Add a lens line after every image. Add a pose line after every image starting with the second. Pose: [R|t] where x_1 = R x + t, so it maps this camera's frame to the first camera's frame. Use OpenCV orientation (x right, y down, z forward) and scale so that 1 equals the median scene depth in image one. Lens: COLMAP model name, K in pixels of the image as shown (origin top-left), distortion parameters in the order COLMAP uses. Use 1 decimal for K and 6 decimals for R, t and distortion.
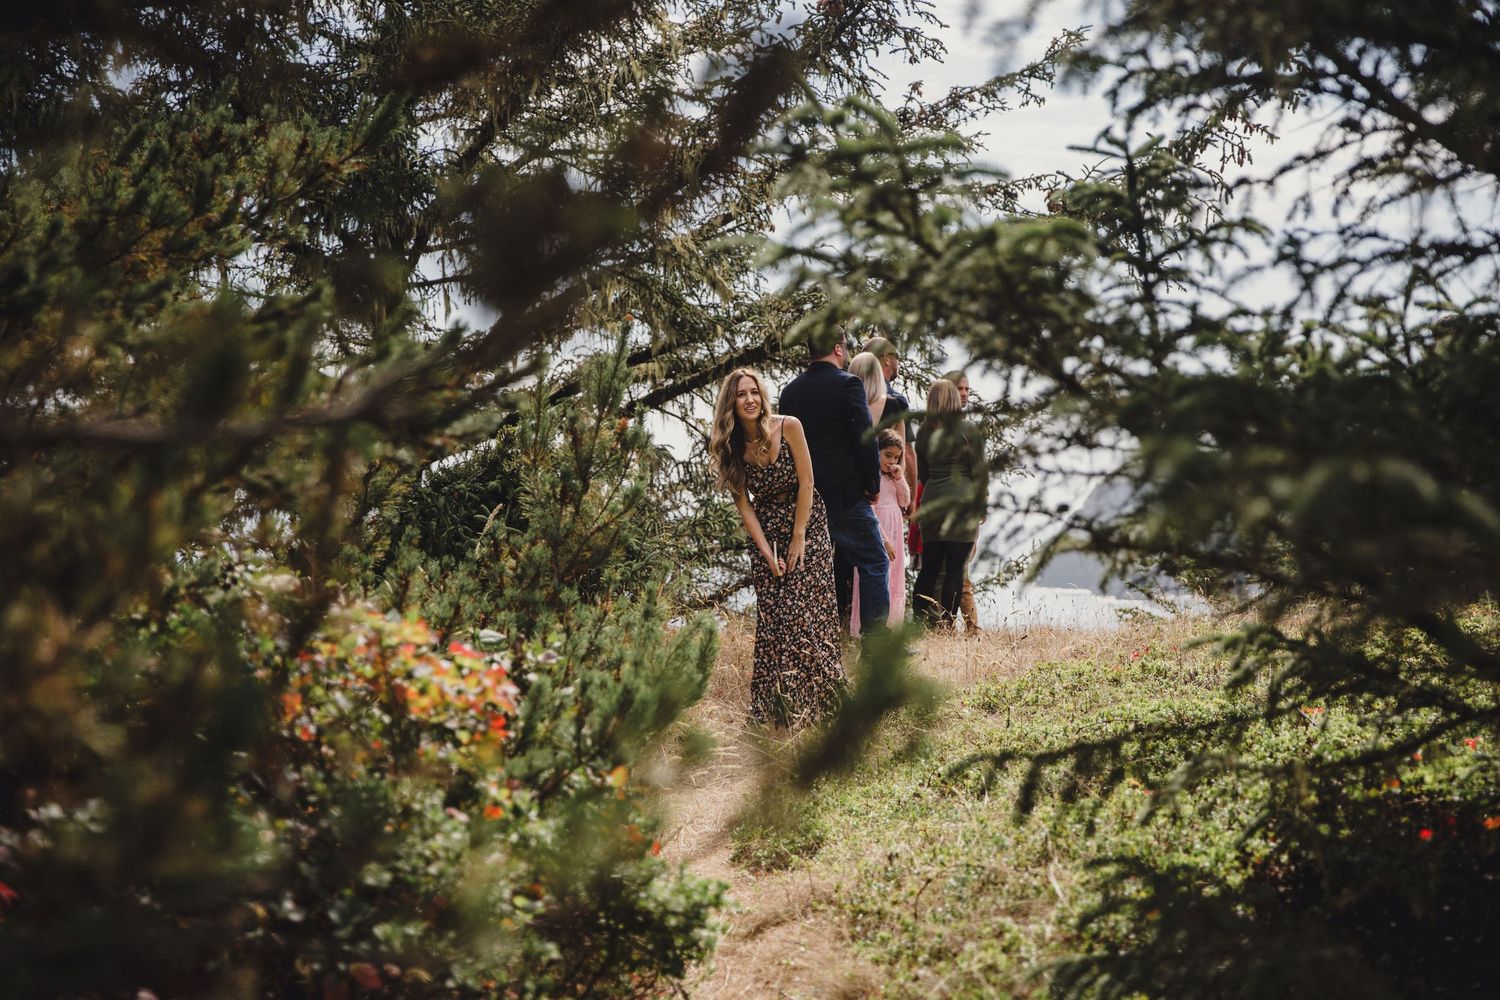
lens RADIAL K [[2227.3, 0, 804.4], [0, 2227.3, 502.2], [0, 0, 1]] dist [-0.003301, 6.801292]
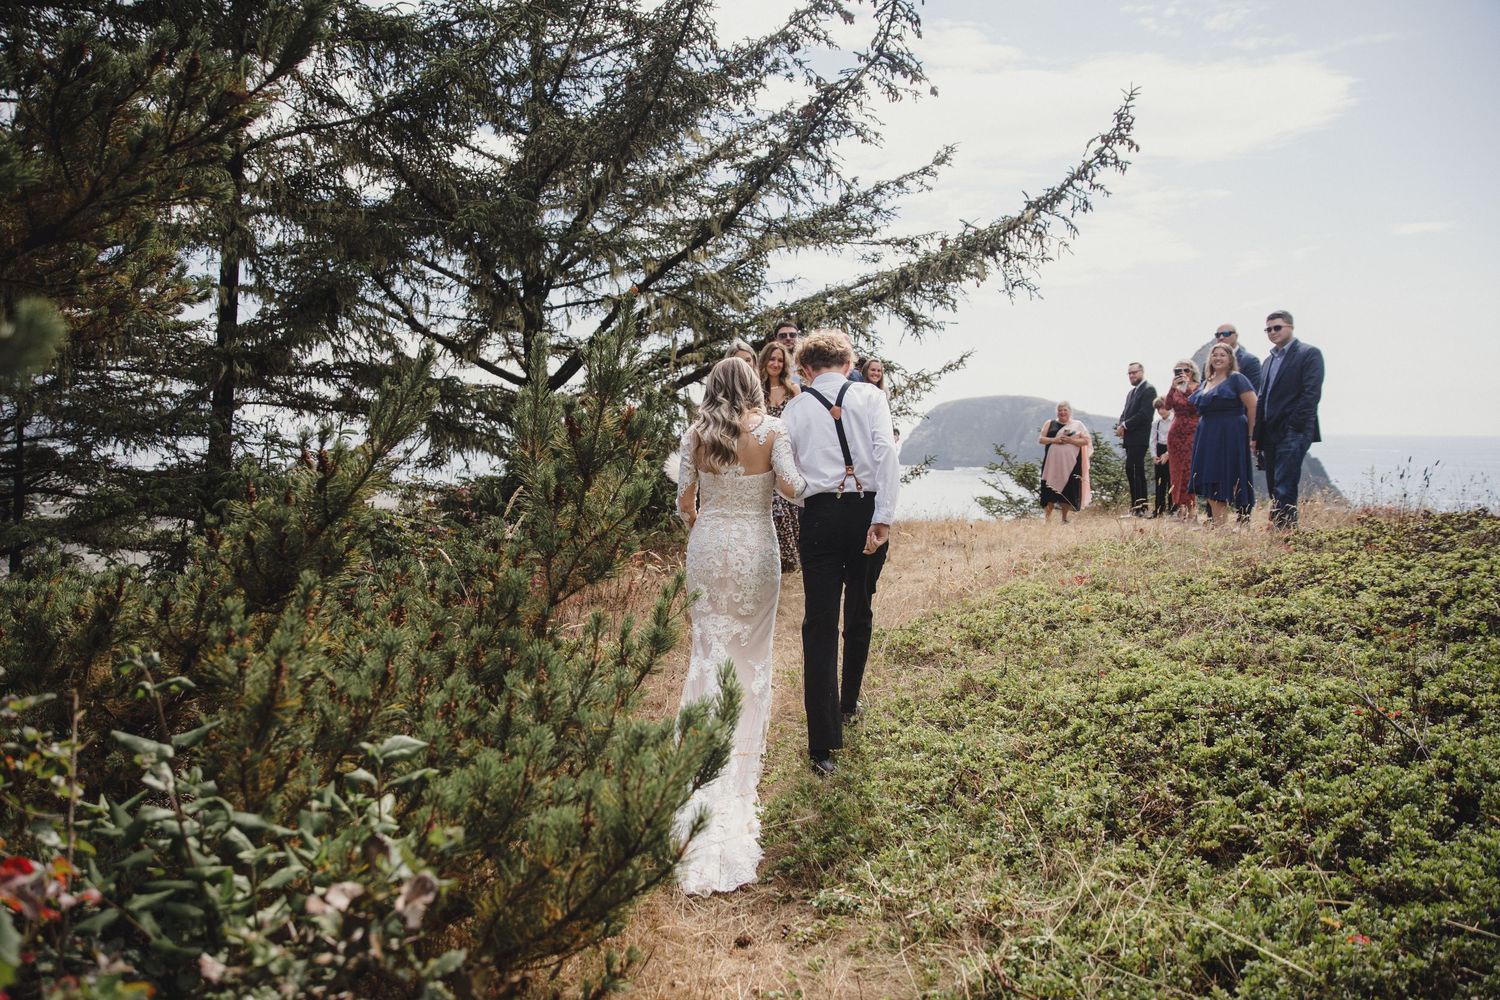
lens RADIAL K [[1103.8, 0, 780.5], [0, 1103.8, 458.6], [0, 0, 1]] dist [-0.024561, -0.000720]
pose [[0.999775, -0.021177, -0.001367, -0.007664], [0.021209, 0.999271, 0.031756, -0.010850], [0.000694, -0.031778, 0.999495, 0.211772]]
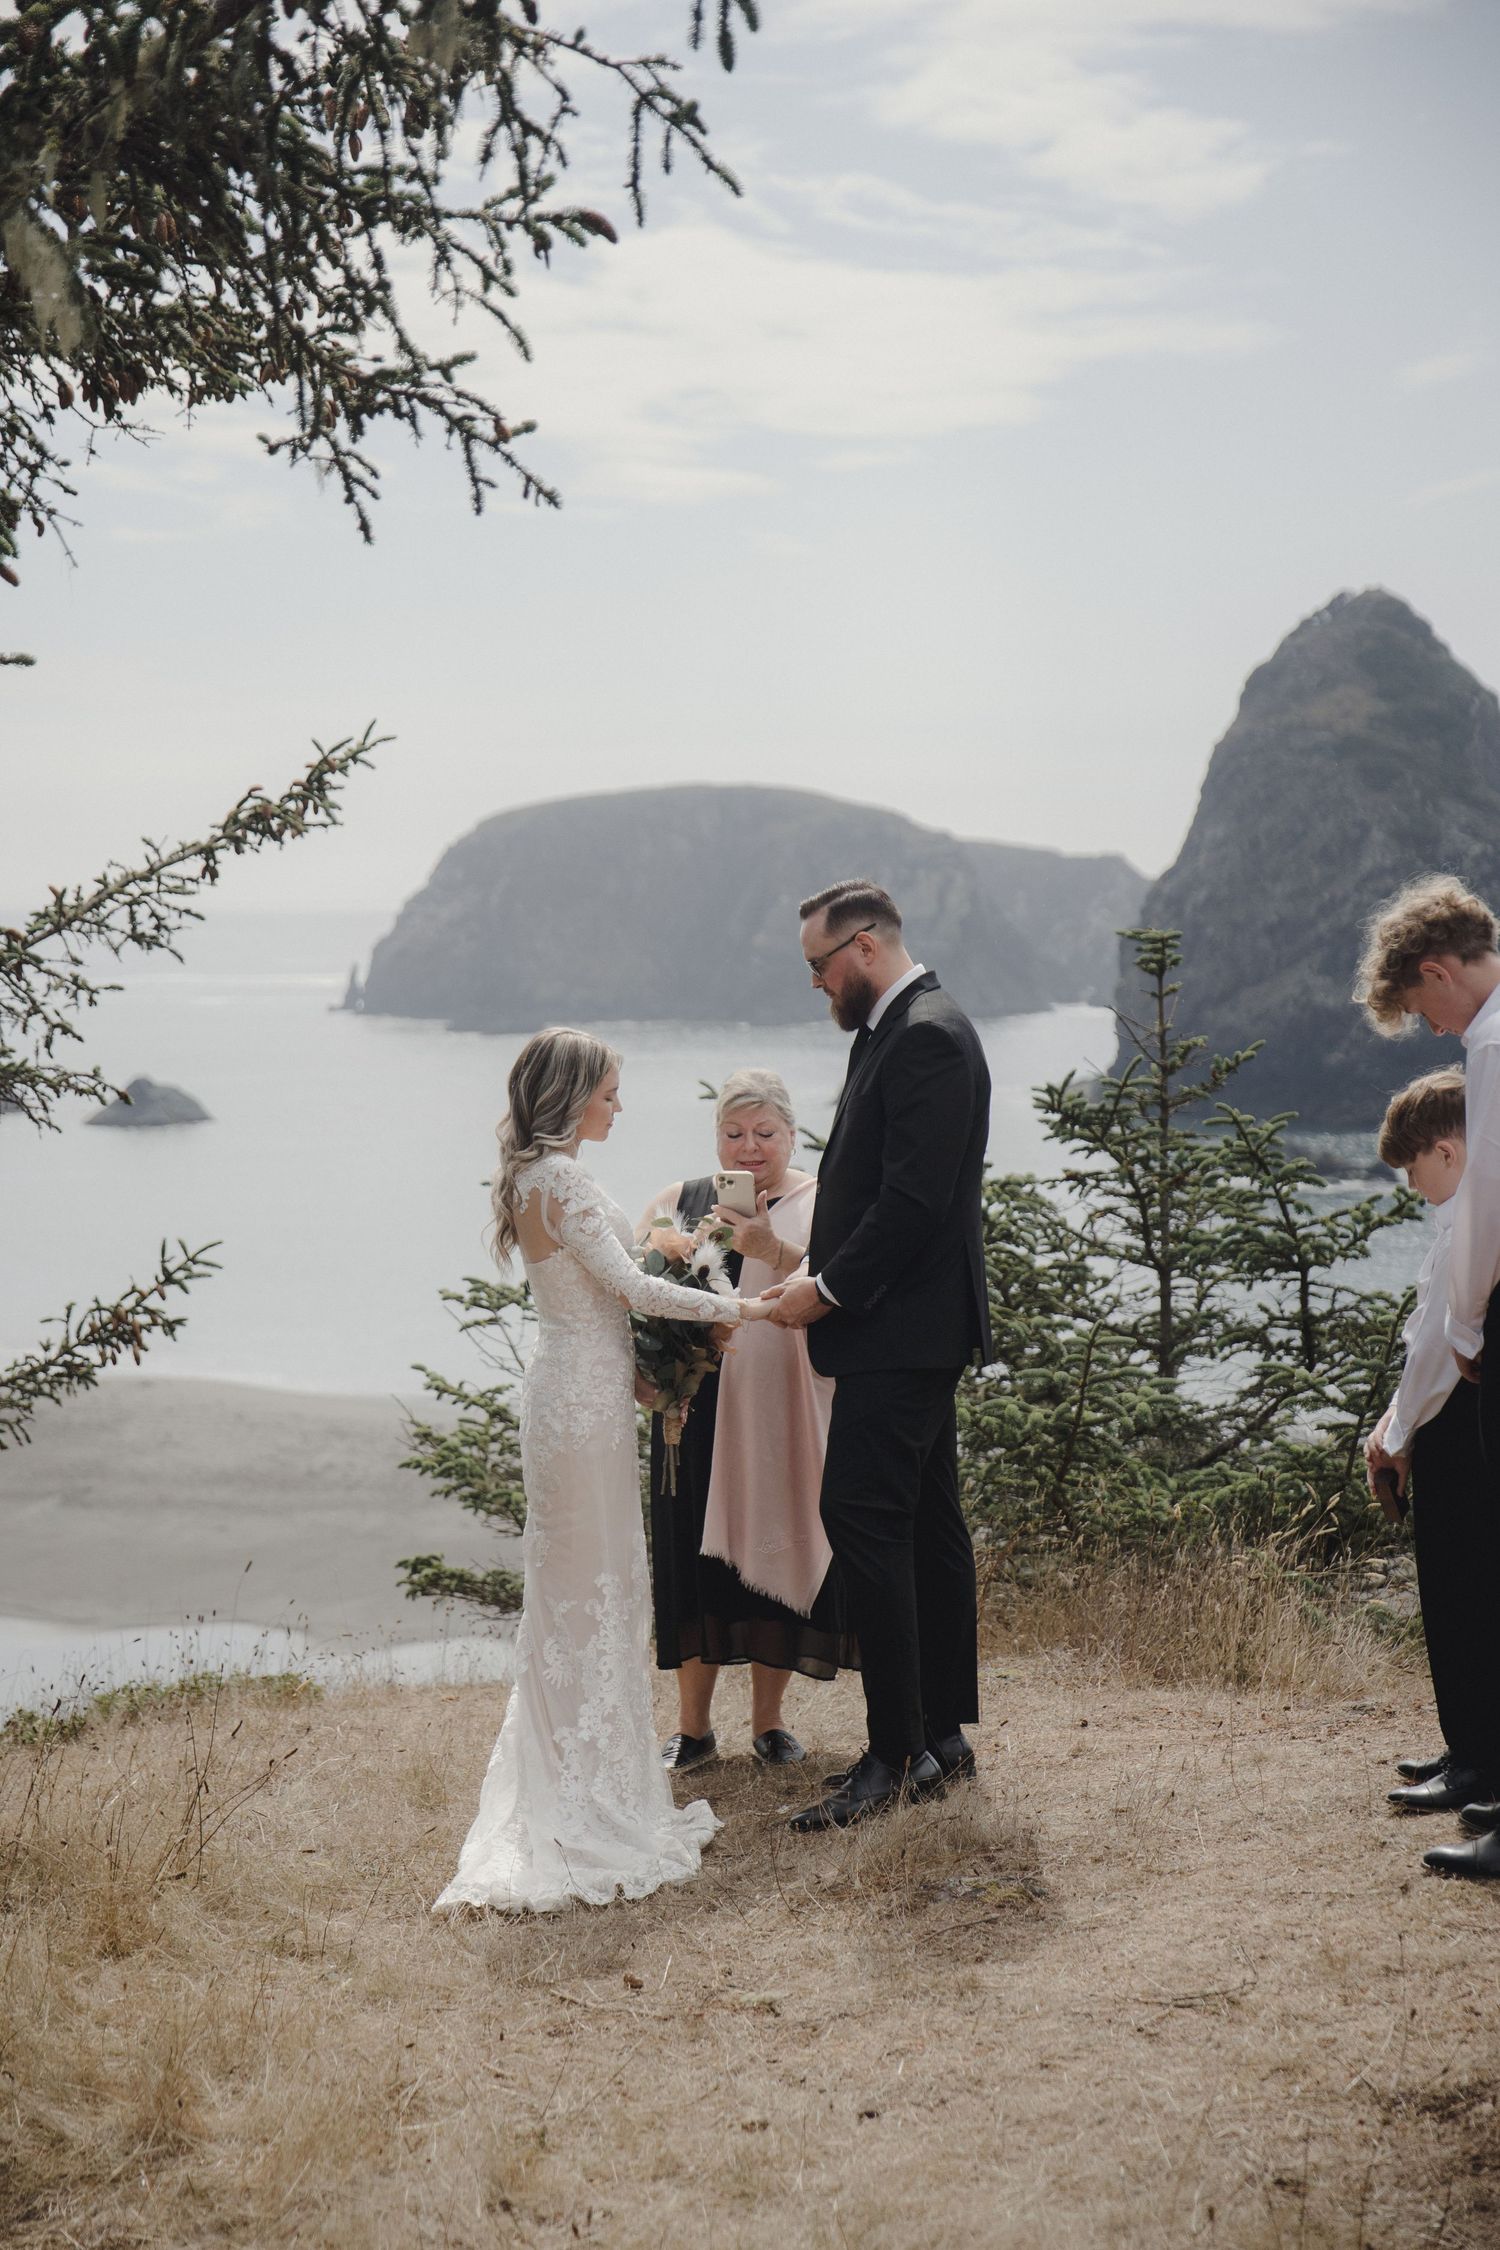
lens RADIAL K [[3551.3, 0, 750.0], [0, 3551.3, 1125.0], [0, 0, 1]] dist [0.133624, -0.012231]
pose [[0.976841, -0.060439, 0.205253, 0.090181], [0.045085, 0.995880, 0.078680, -0.048167], [-0.209163, -0.067604, 0.975541, 0.530246]]
